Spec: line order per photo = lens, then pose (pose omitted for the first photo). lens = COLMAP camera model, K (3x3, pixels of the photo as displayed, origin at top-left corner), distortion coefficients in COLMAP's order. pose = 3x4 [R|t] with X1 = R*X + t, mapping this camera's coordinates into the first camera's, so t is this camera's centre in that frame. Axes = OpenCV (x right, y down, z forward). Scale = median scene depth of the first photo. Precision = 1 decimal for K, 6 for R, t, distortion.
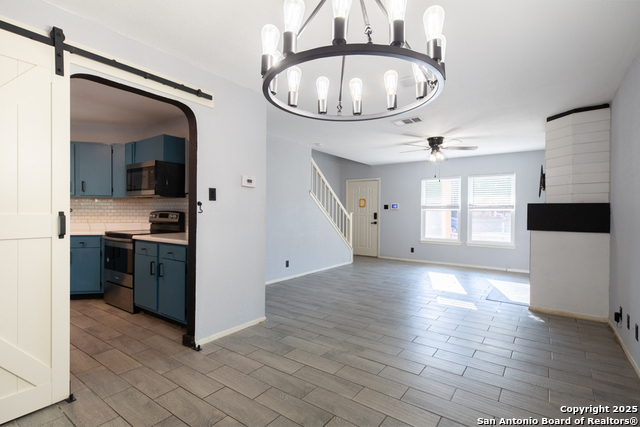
lens RADIAL K [[314.0, 0, 322.2], [0, 314.0, 216.1], [0, 0, 1]] dist [0.006333, 0.000468]
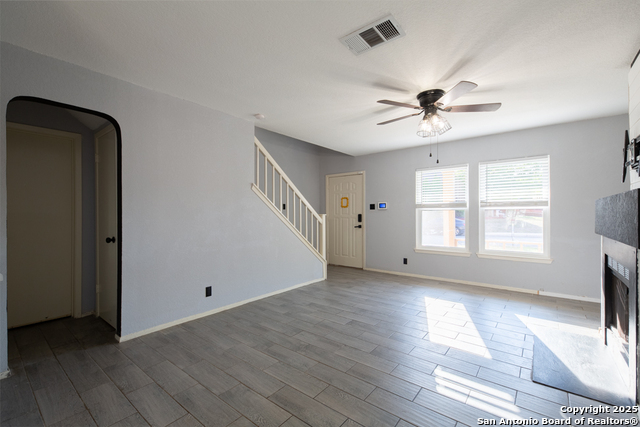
lens RADIAL K [[282.8, 0, 318.1], [0, 282.8, 215.2], [0, 0, 1]] dist [0.005981, -0.000190]
pose [[0.998421, -0.011915, -0.054902, 0.118977], [0.011425, 0.999892, -0.009236, -0.002464], [0.055006, 0.008594, 0.998449, 0.306928]]
